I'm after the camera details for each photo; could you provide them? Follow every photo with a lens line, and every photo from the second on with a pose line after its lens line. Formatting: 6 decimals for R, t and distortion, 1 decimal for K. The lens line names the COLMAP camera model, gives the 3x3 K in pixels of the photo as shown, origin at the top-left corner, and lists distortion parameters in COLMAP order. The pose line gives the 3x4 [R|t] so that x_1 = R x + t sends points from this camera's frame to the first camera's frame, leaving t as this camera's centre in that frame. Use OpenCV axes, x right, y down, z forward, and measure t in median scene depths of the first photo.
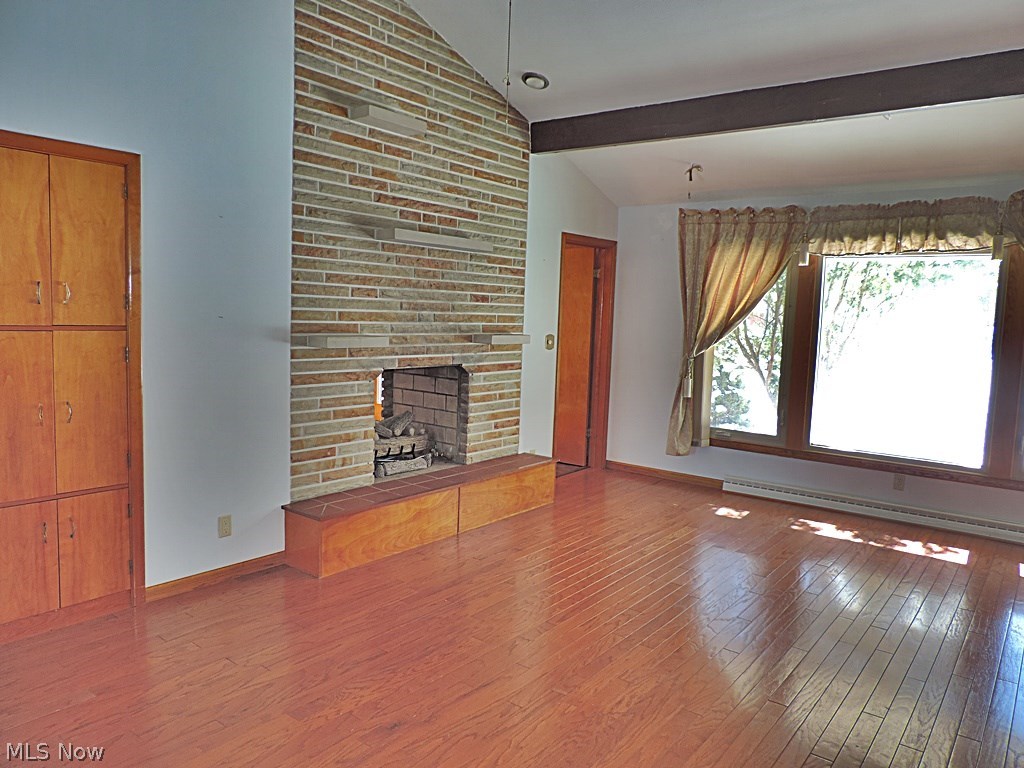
lens RADIAL K [[730.7, 0, 512.0], [0, 730.7, 384.0], [0, 0, 1]] dist [-0.022385, 0.000832]
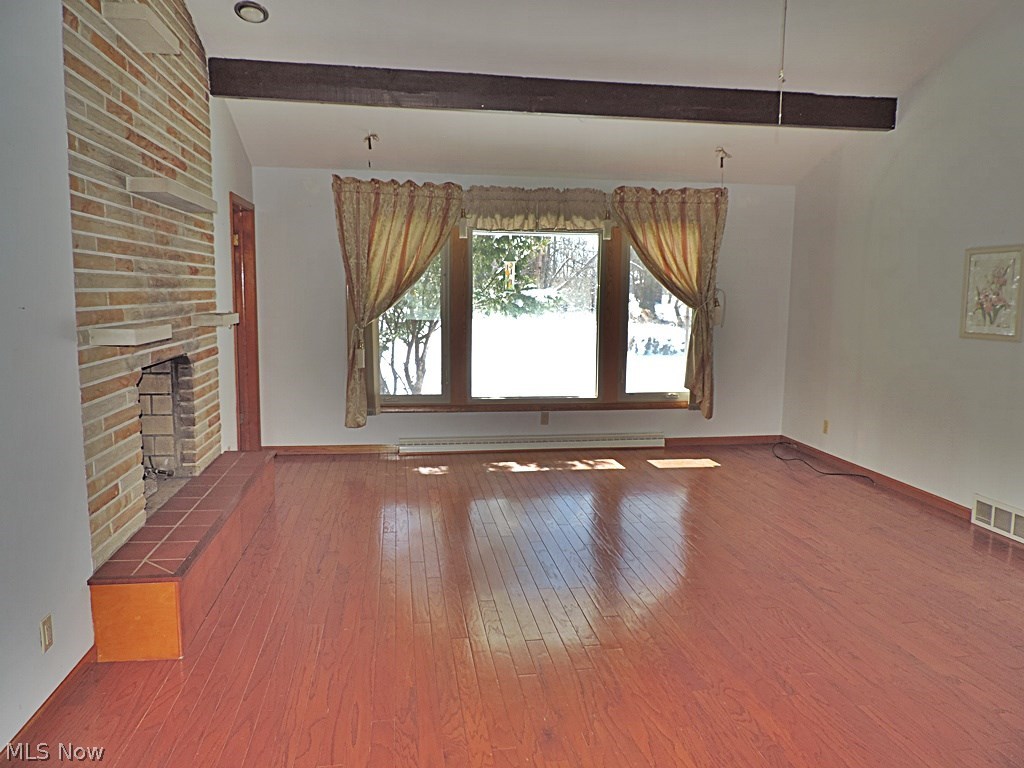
lens RADIAL K [[730.7, 0, 512.0], [0, 730.7, 384.0], [0, 0, 1]] dist [-0.022385, 0.000832]
pose [[0.684553, -0.117146, 0.719489, -0.385152], [0.081418, 0.993114, 0.084233, -0.030460], [-0.724402, 0.000918, 0.689377, 0.183242]]
